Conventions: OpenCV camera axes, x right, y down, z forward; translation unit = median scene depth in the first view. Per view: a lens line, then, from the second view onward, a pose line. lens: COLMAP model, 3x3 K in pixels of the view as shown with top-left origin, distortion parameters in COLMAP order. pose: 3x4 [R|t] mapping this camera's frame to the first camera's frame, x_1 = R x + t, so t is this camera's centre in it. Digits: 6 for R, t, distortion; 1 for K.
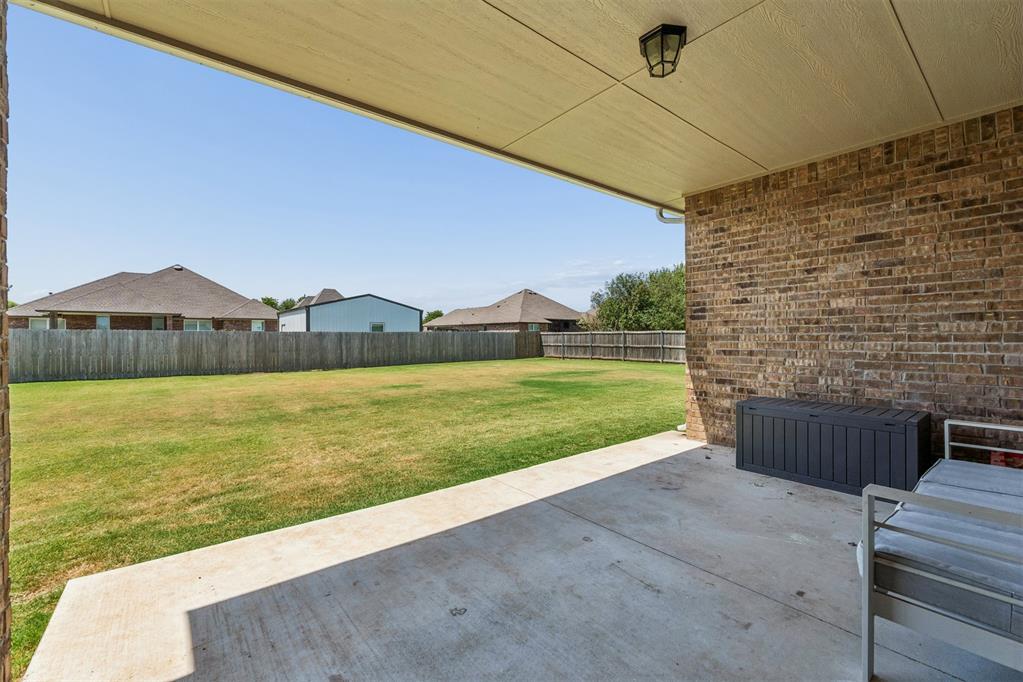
lens RADIAL K [[426.0, 0, 508.3], [0, 426.0, 337.5], [0, 0, 1]] dist [0.001088, 0.000416]
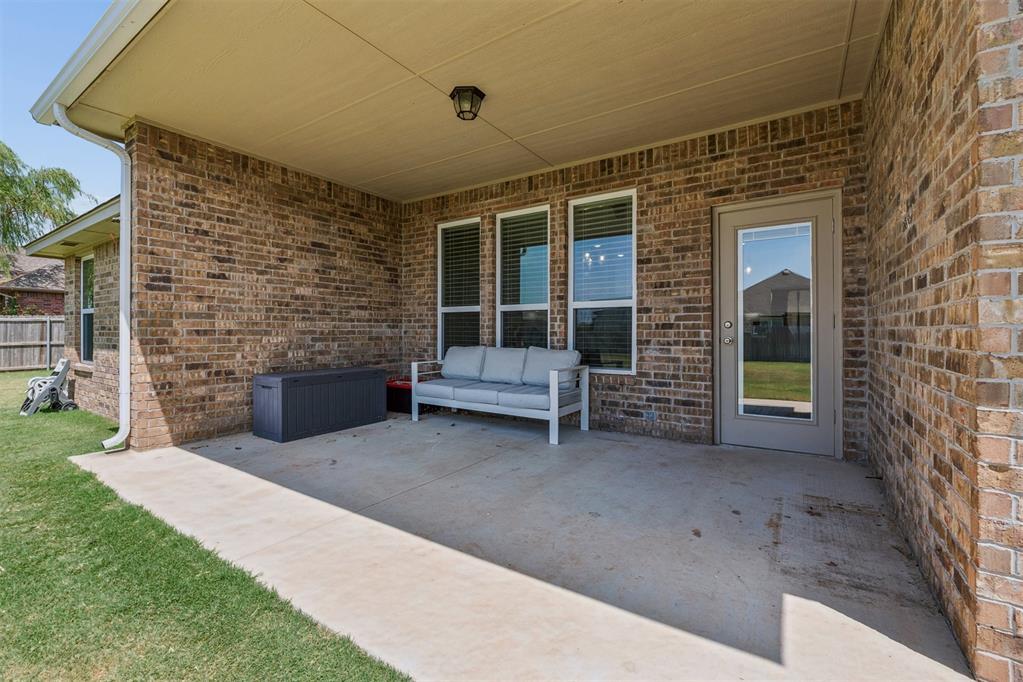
lens RADIAL K [[426.0, 0, 508.3], [0, 426.0, 337.5], [0, 0, 1]] dist [0.001088, 0.000416]
pose [[-0.281988, -0.005482, 0.959402, -0.545959], [0.005295, 0.999960, 0.007270, 0.046335], [-0.959403, 0.007130, -0.281947, 0.703284]]
